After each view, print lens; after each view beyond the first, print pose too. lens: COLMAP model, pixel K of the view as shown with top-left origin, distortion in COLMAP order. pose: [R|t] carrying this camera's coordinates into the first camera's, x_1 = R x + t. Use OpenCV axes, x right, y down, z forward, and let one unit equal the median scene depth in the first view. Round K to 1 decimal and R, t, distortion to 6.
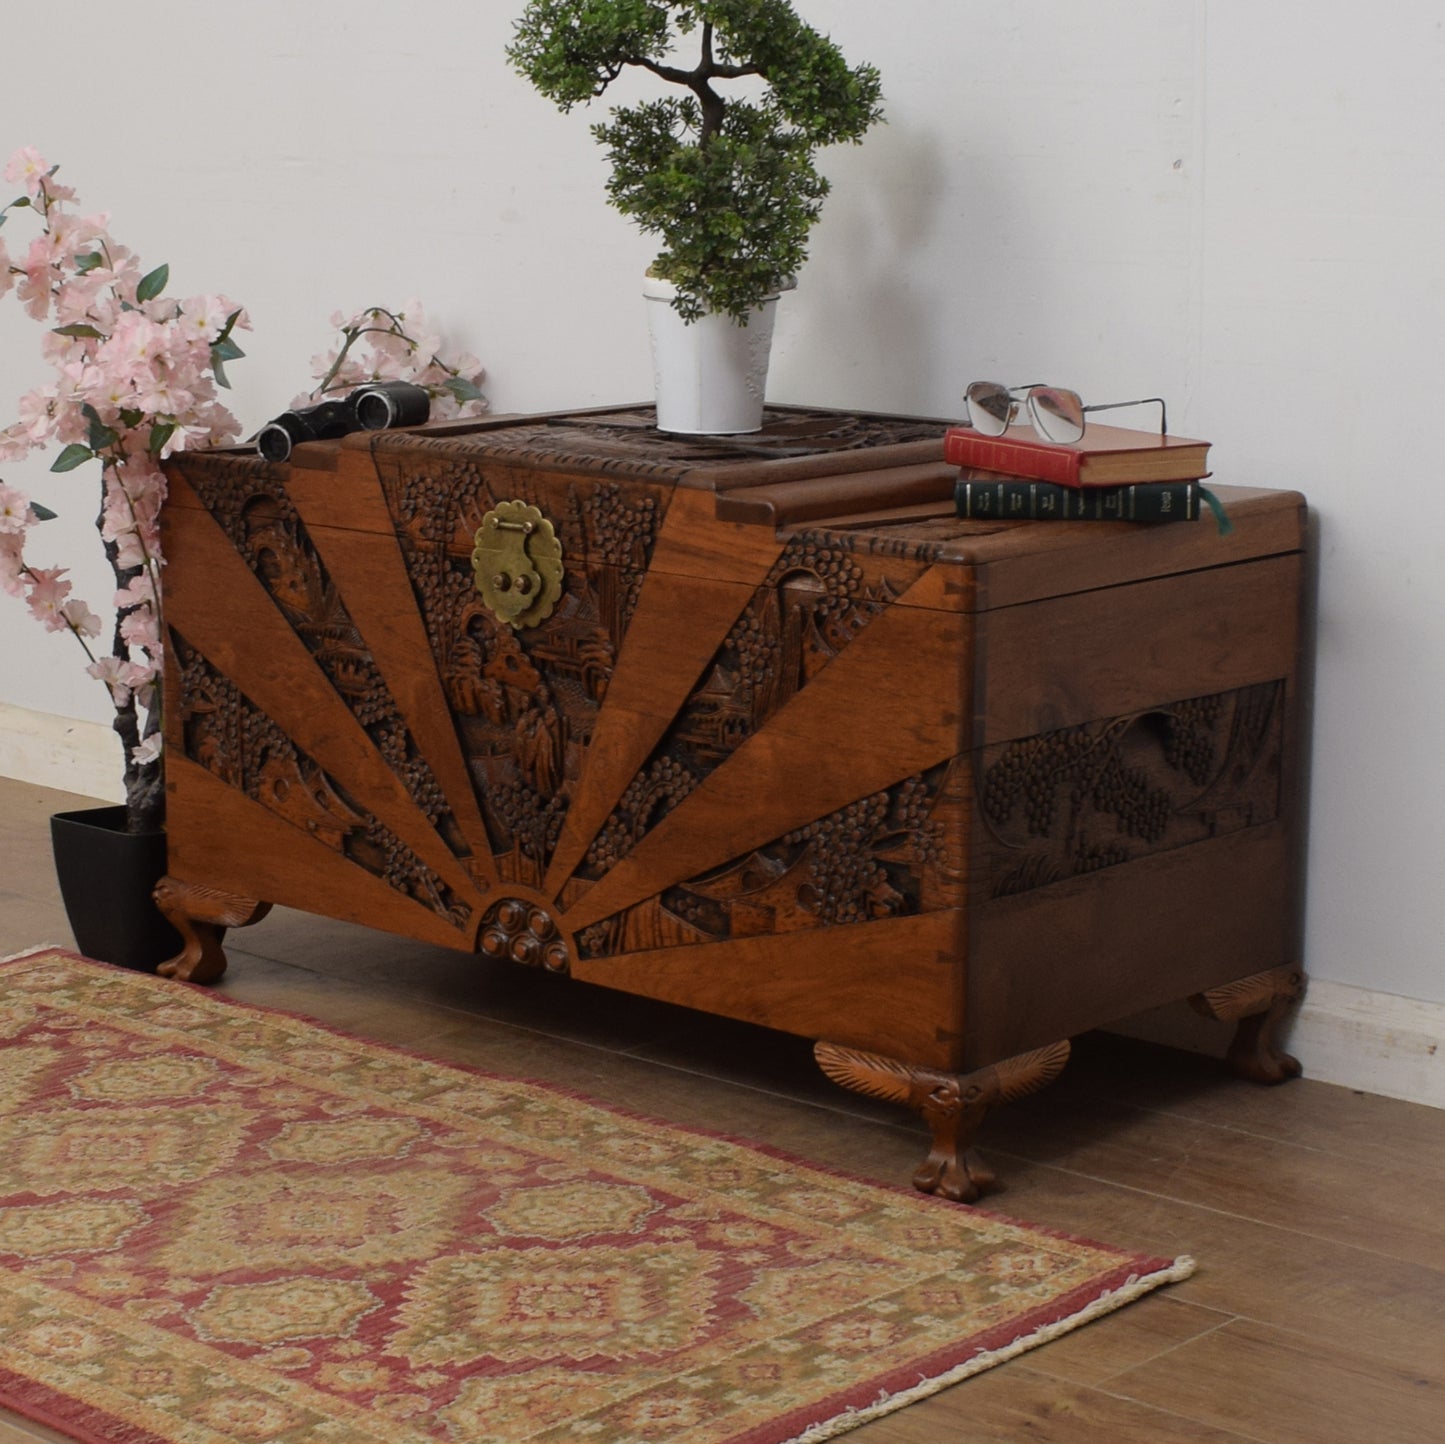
lens RADIAL K [[3360.1, 0, 616.4], [0, 3360.1, 805.1], [0, 0, 1]] dist [-0.061131, 0.078322]
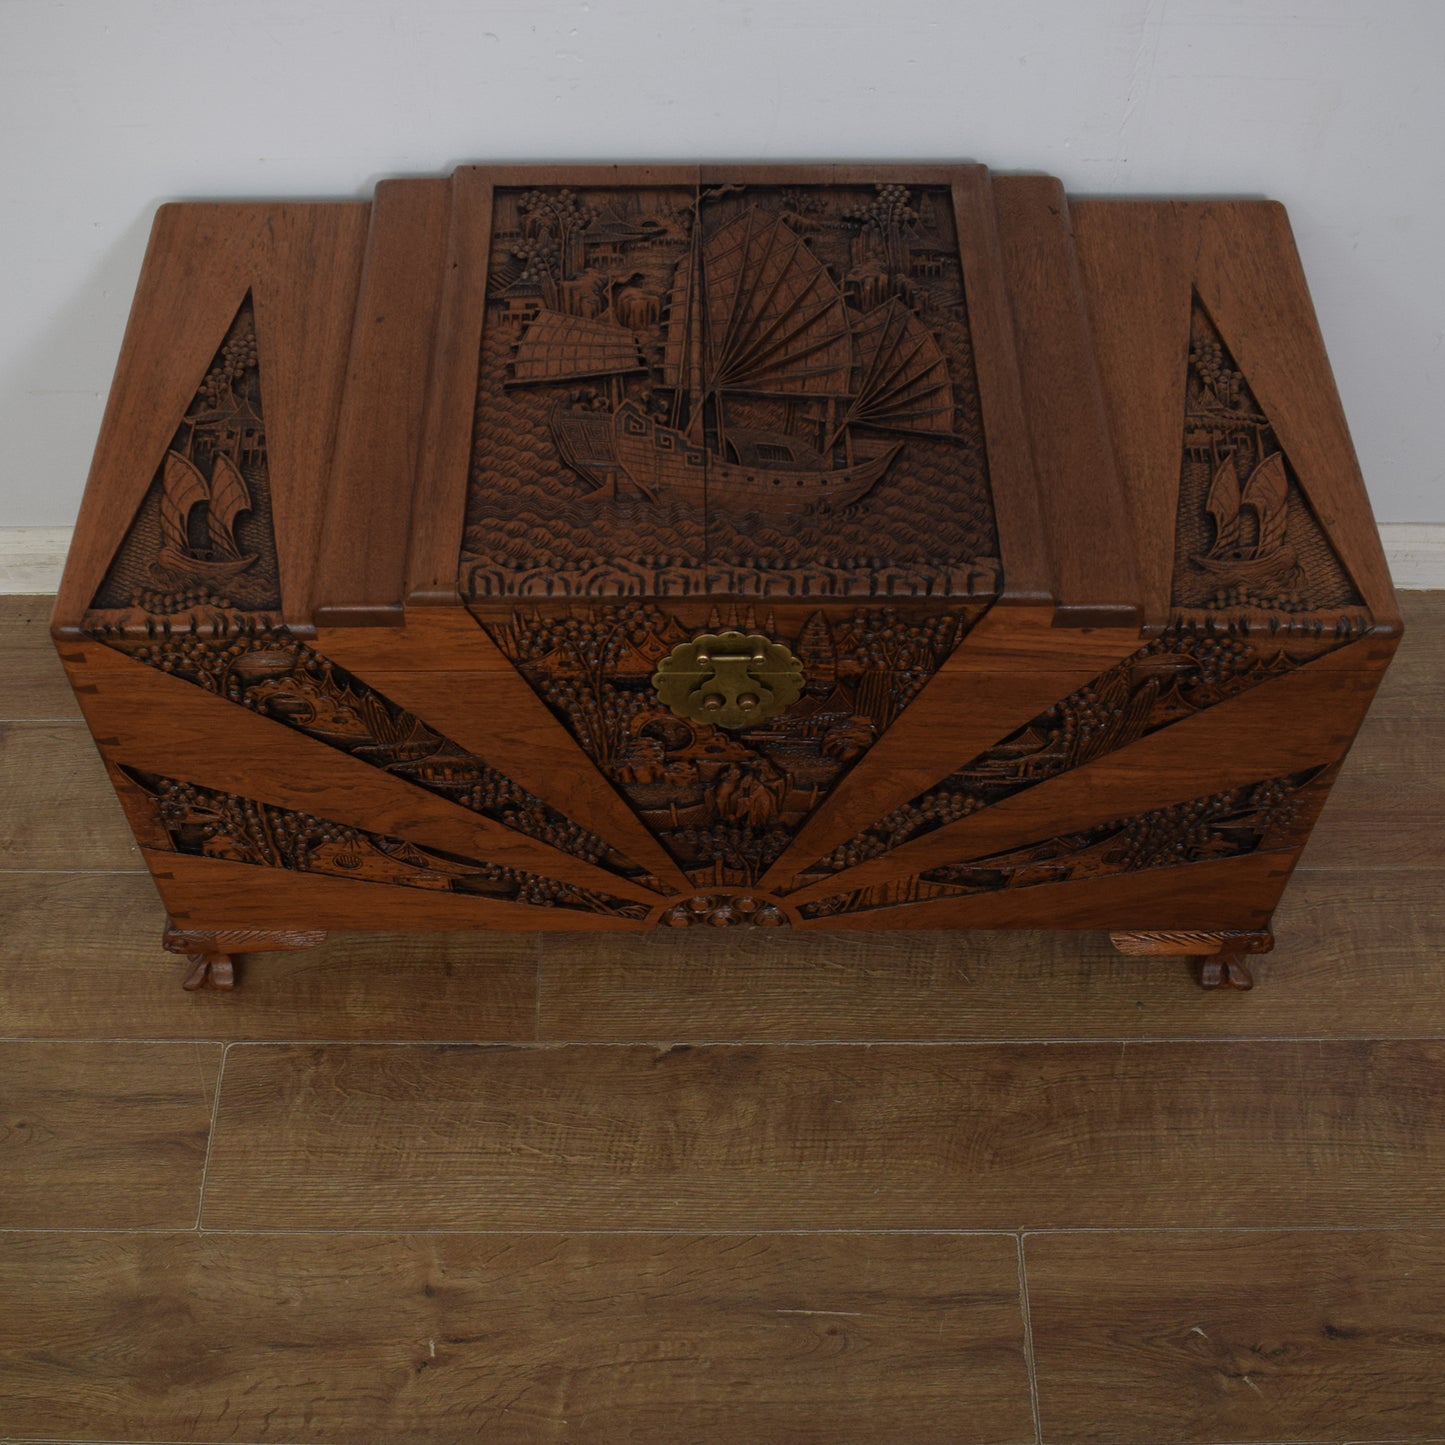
lens RADIAL K [[1883.8, 0, 655.5], [0, 1883.8, 775.1], [0, 0, 1]] dist [-0.081388, 0.011282]
pose [[0.734826, -0.559260, 0.383743, -0.241888], [0.159862, 0.692649, 0.703336, -0.397678], [-0.659148, -0.455484, 0.598380, 0.726099]]
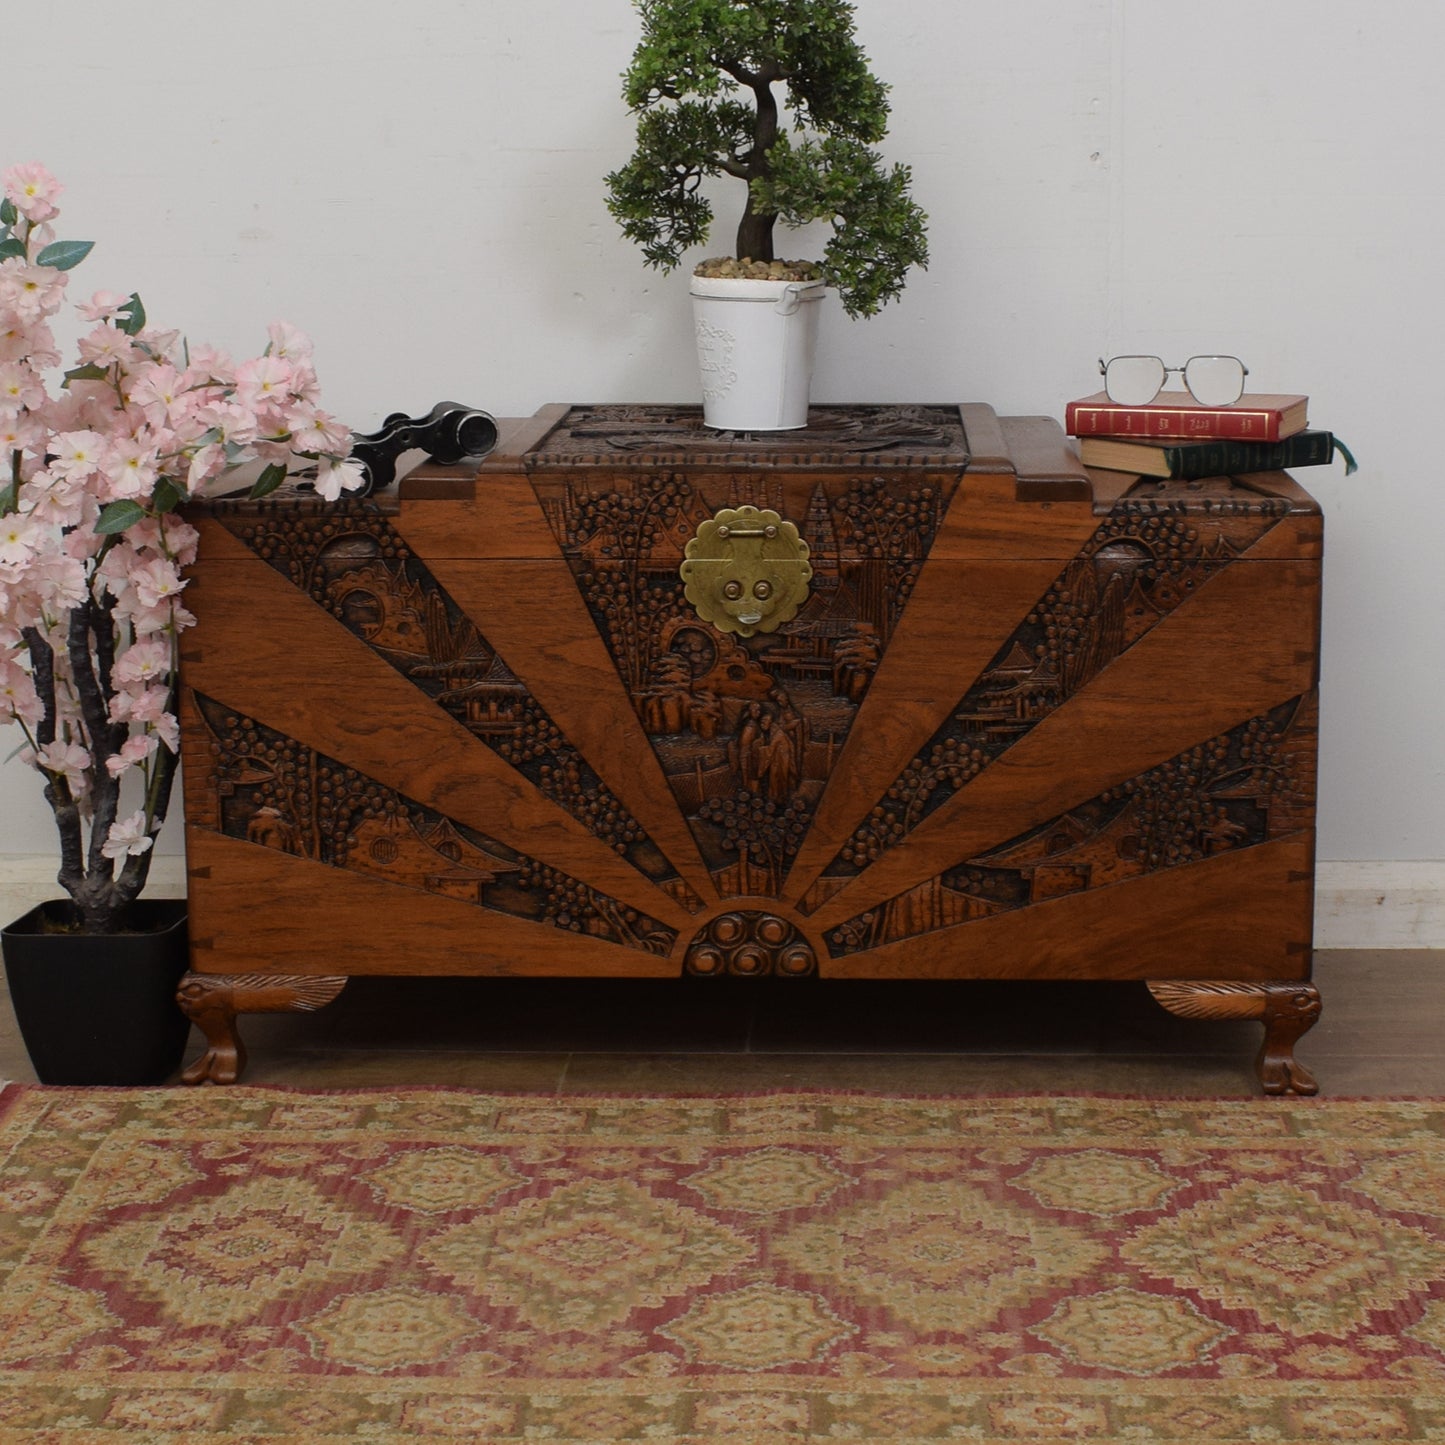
lens RADIAL K [[3022.7, 0, 722.5], [0, 3022.7, 722.5], [0, 0, 1]] dist [-0.041739, 0.061060]
pose [[0.761757, -0.133385, 0.633983, -0.608921], [0.145713, 0.988778, 0.032950, -0.058724], [-0.631263, 0.067280, 0.772645, 0.328539]]
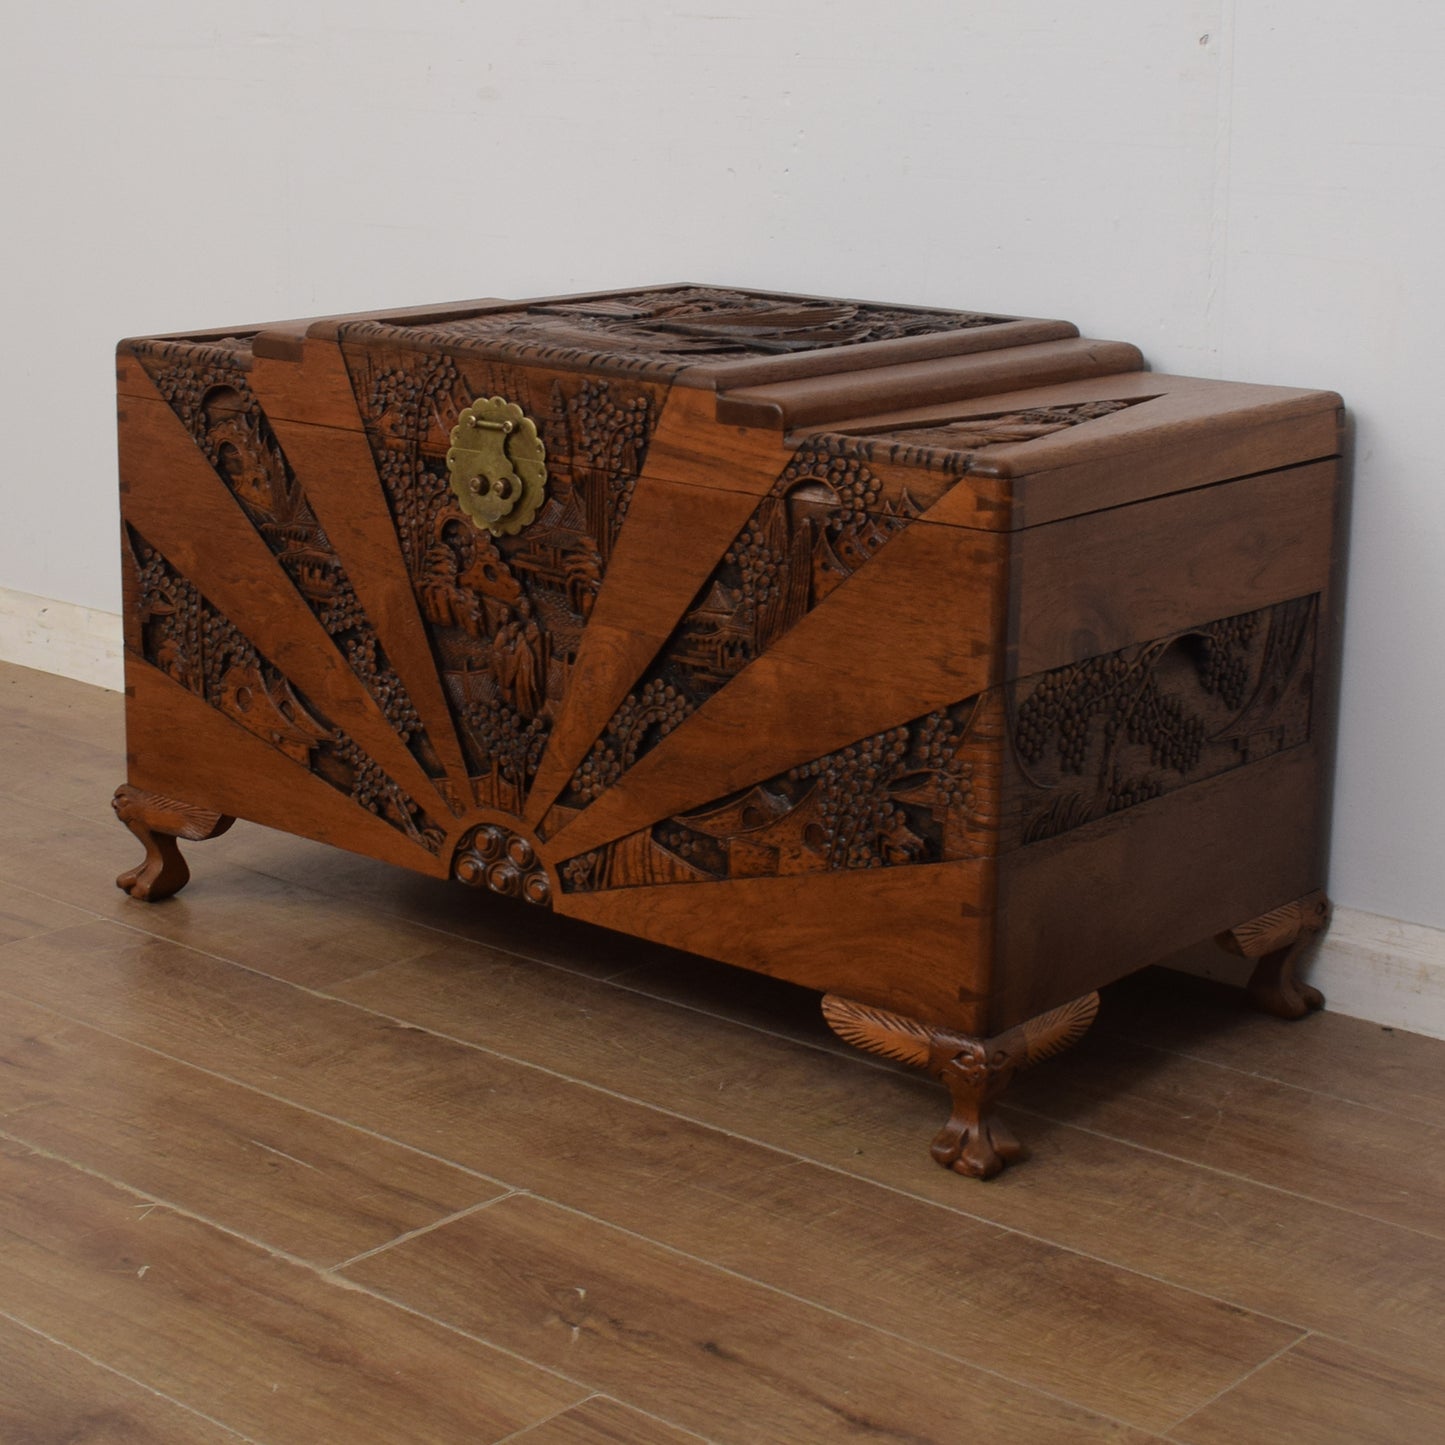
lens RADIAL K [[2826.2, 0, 670.5], [0, 2826.2, 679.0], [0, 0, 1]] dist [-0.078999, 0.214638]
pose [[0.999343, 0.002227, 0.036184, -0.009741], [-0.003047, 0.999740, 0.022619, -0.031402], [-0.036125, -0.022714, 0.999089, 0.225929]]
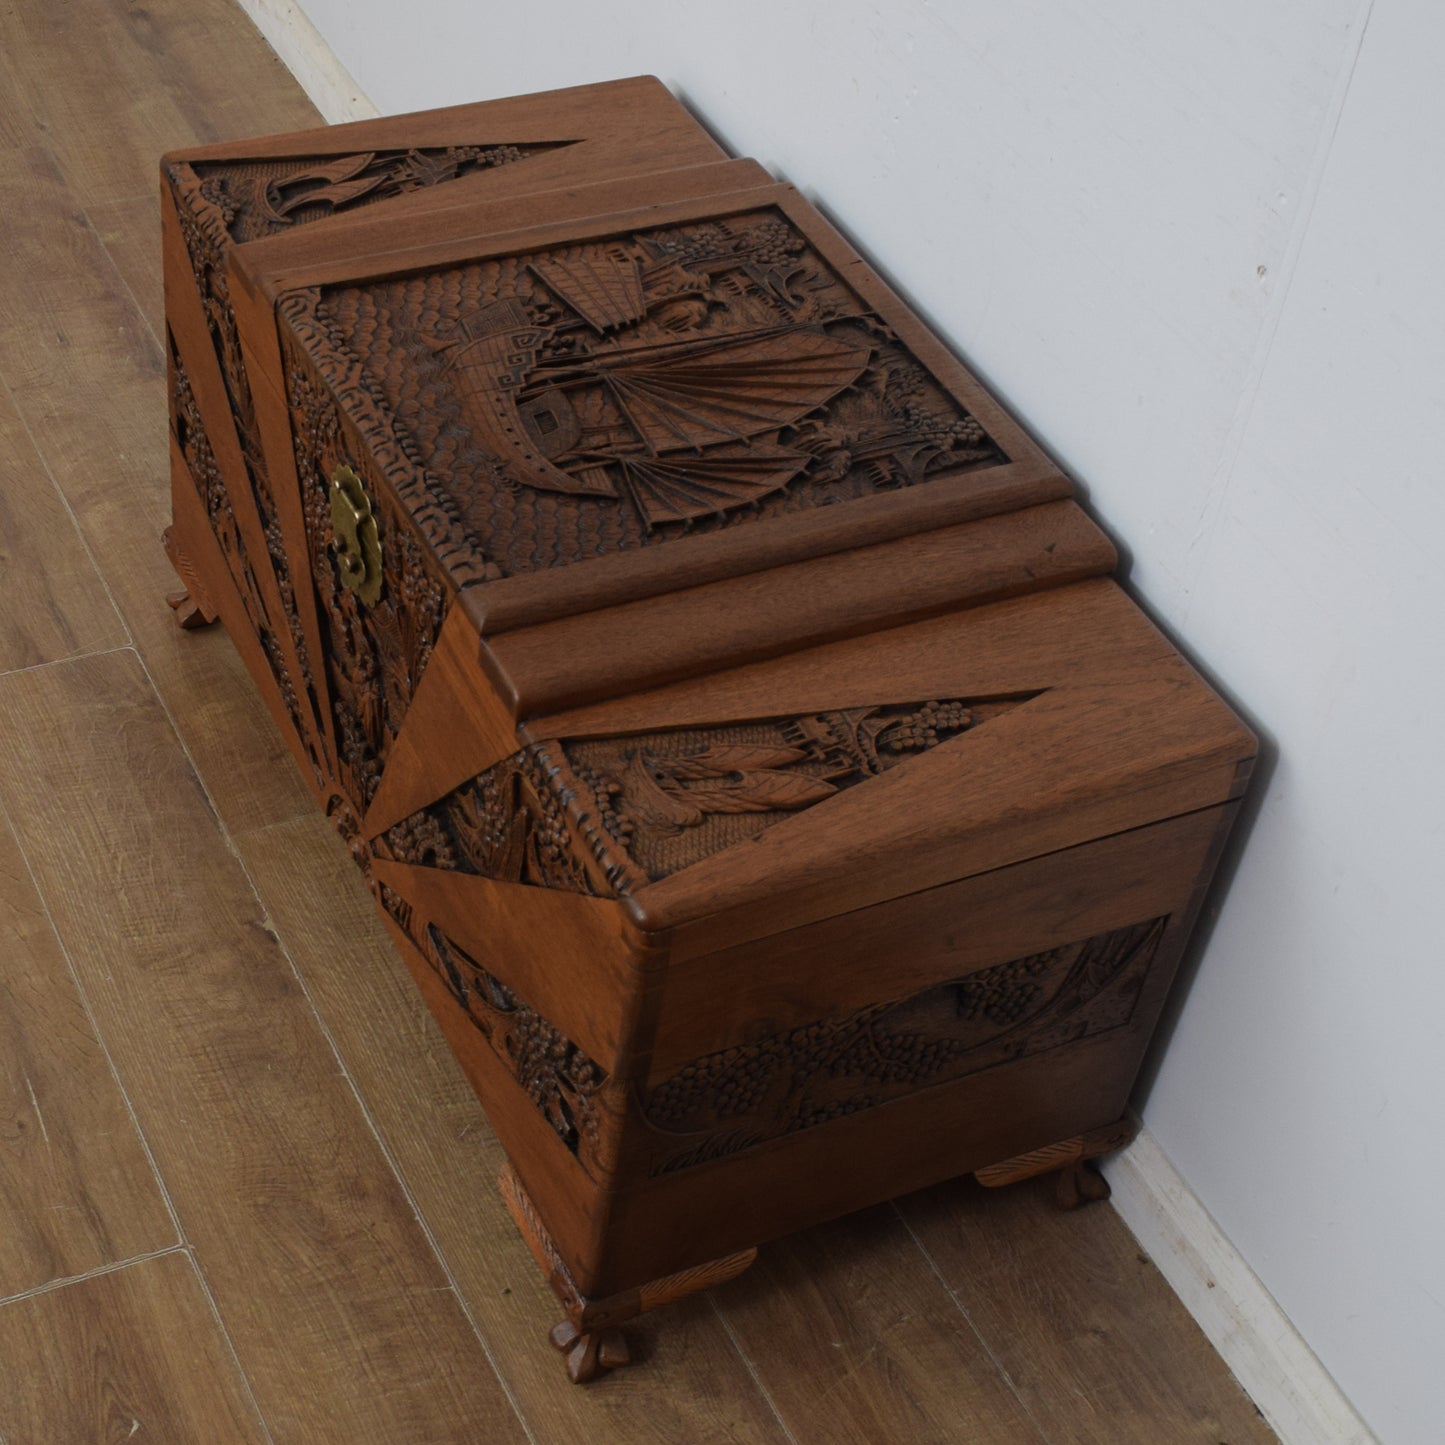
lens RADIAL K [[2421.0, 0, 609.1], [0, 2421.0, 873.9], [0, 0, 1]] dist [-0.066748, -0.074590]
pose [[0.926917, 0.320126, -0.195816, 0.187331], [-0.162853, 0.813255, 0.558654, -0.369158], [0.338088, -0.485937, 0.805954, 0.474574]]
